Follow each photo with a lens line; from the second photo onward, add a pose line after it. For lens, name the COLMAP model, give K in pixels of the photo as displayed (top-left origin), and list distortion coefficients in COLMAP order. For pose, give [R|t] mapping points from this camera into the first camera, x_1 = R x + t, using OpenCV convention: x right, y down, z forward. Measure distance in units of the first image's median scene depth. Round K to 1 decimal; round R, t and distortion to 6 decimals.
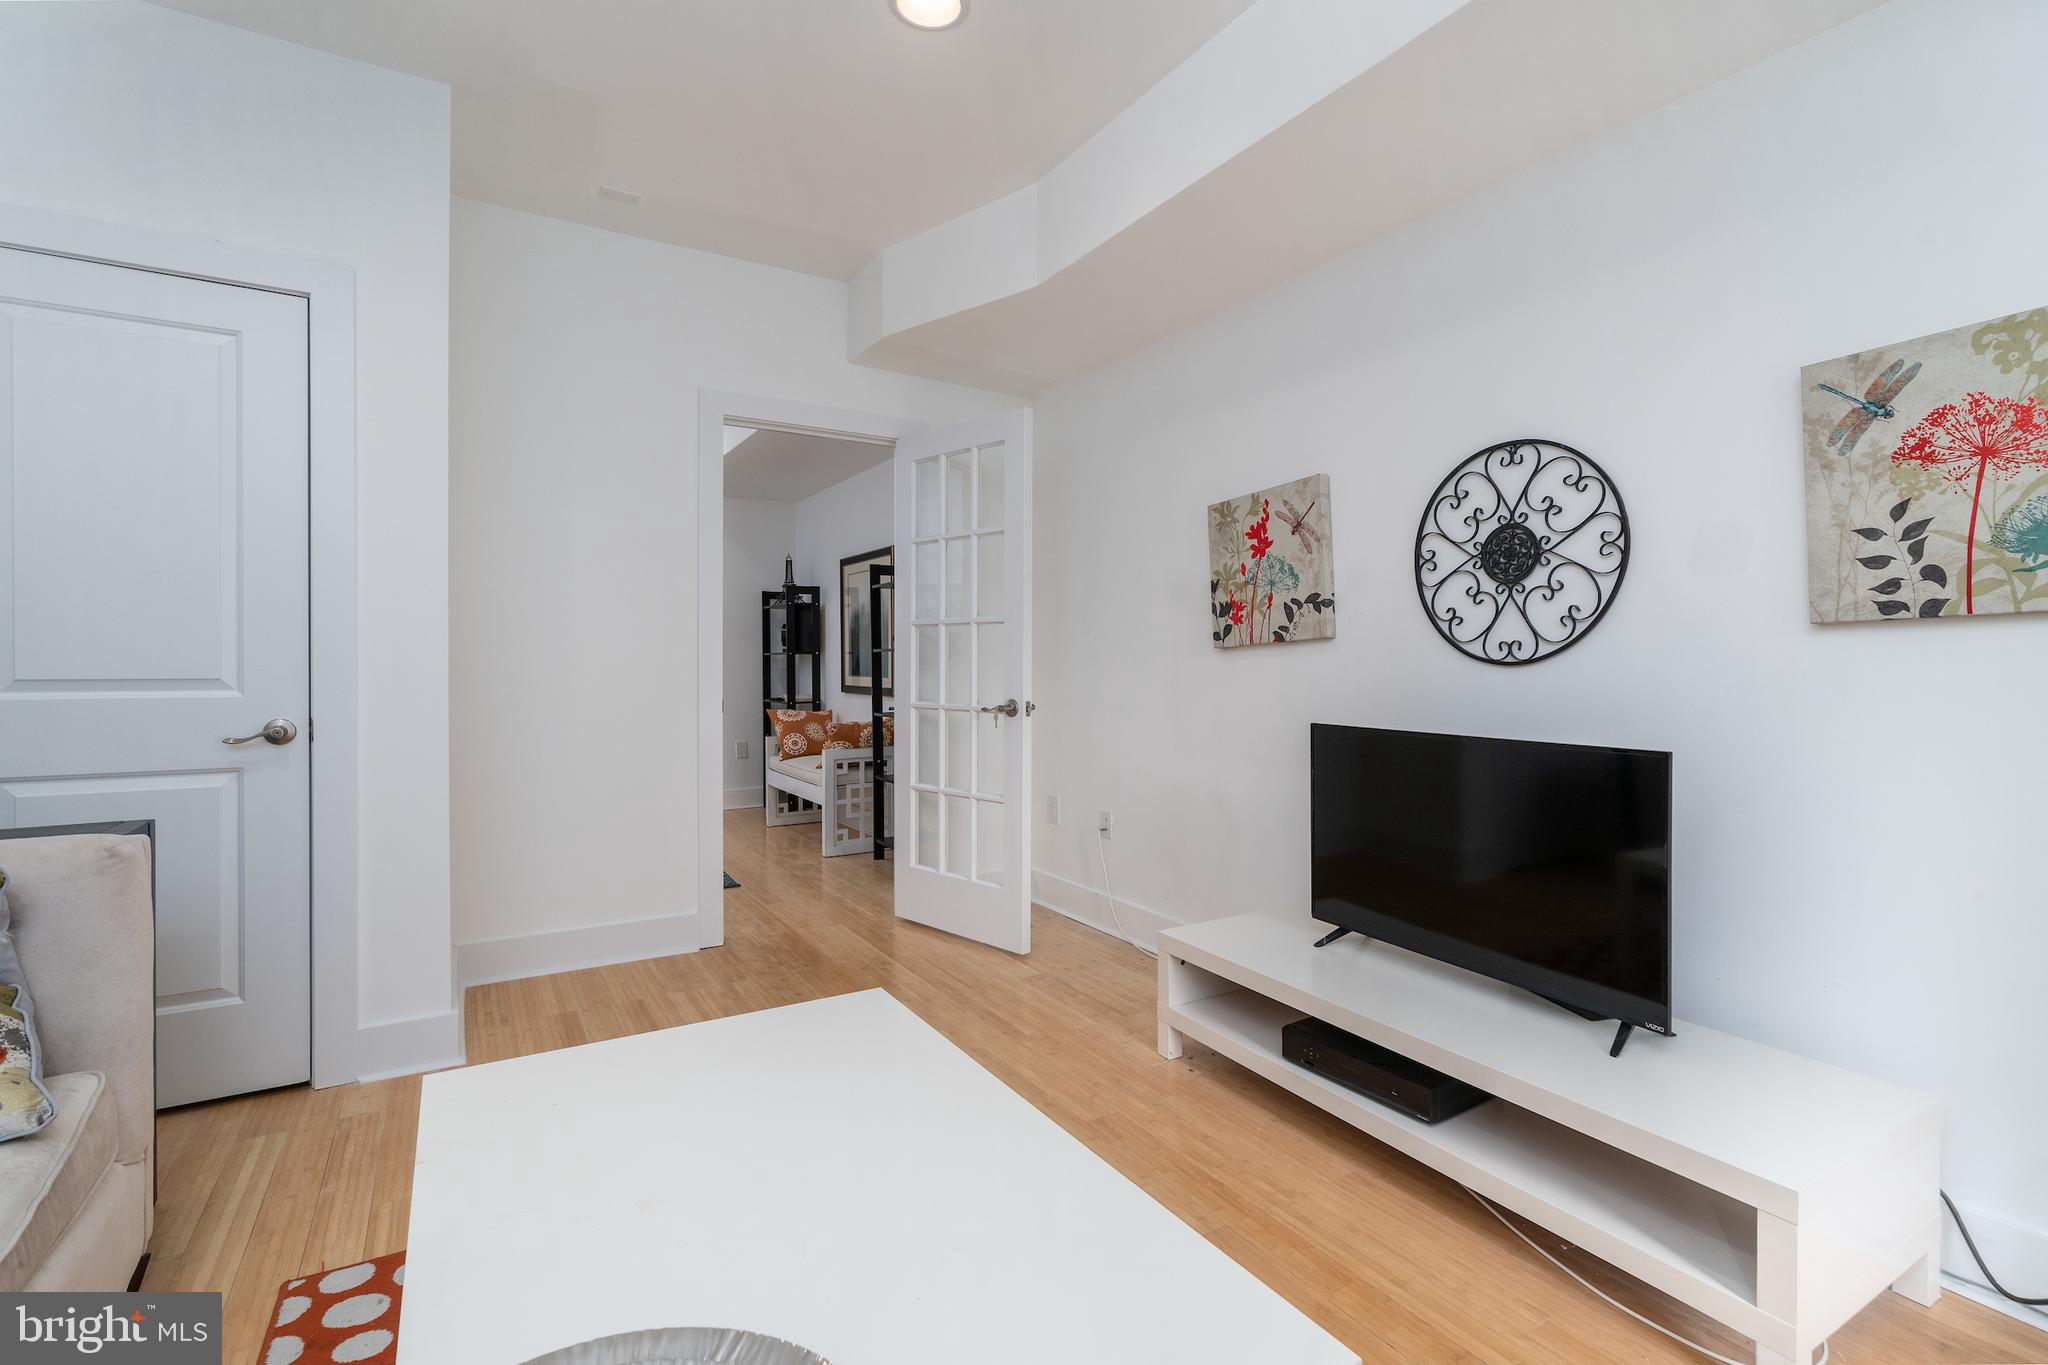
lens RADIAL K [[929.7, 0, 1037.6], [0, 929.7, 668.1], [0, 0, 1]] dist [-0.010855, 0.004558]
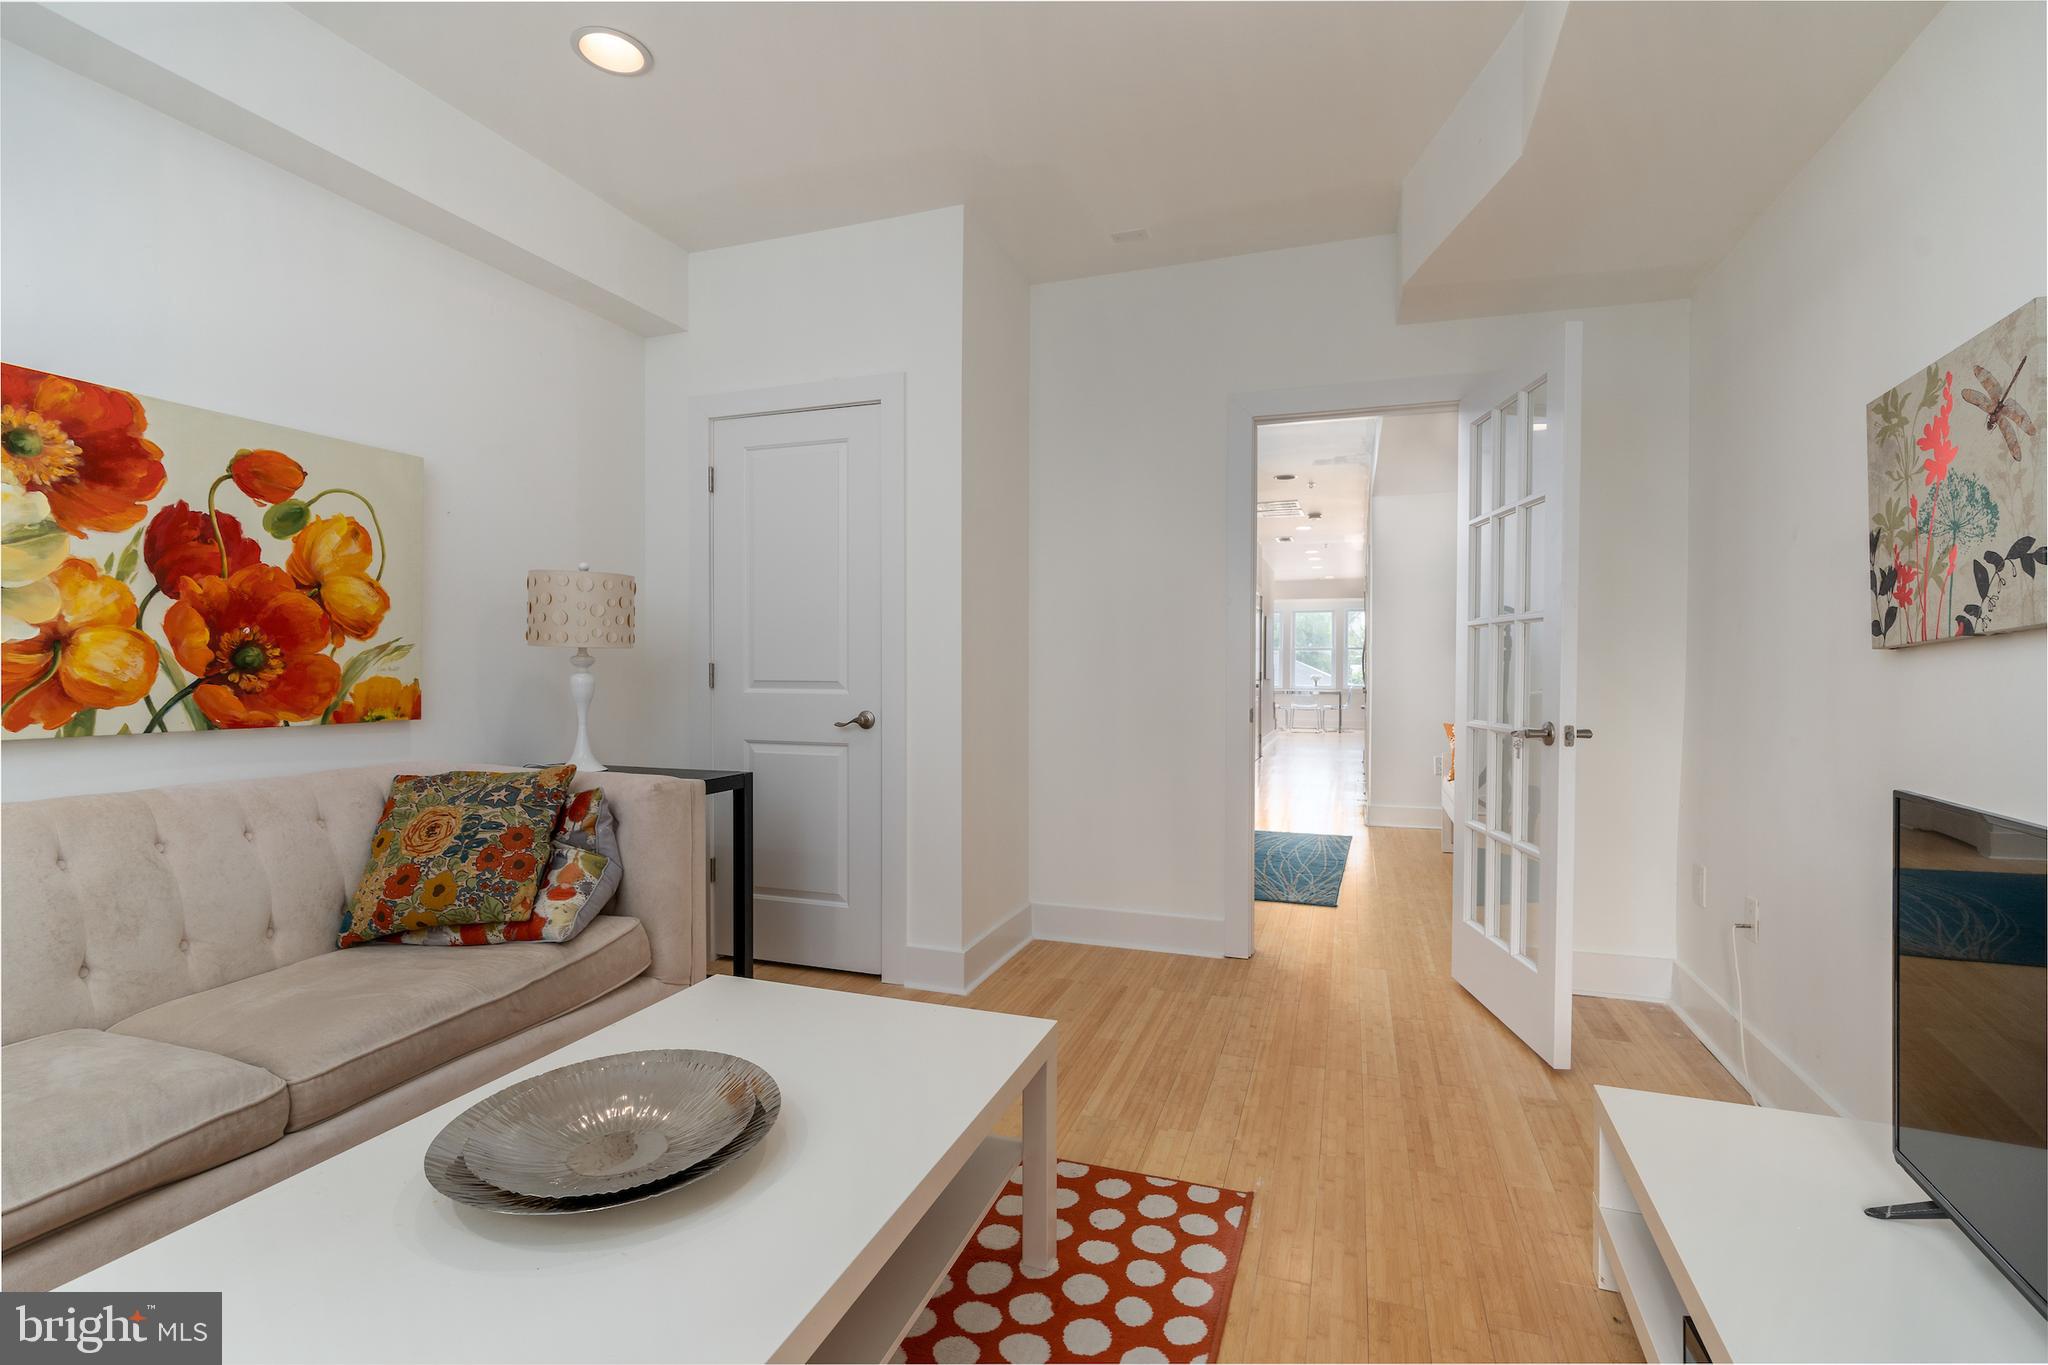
lens RADIAL K [[929.7, 0, 1038.6], [0, 929.7, 684.5], [0, 0, 1]] dist [-0.010855, 0.004558]
pose [[0.626102, 0.014201, -0.779611, 0.334261], [-0.007183, 0.999897, 0.012445, -0.002951], [0.779708, -0.002192, 0.626140, 0.249523]]
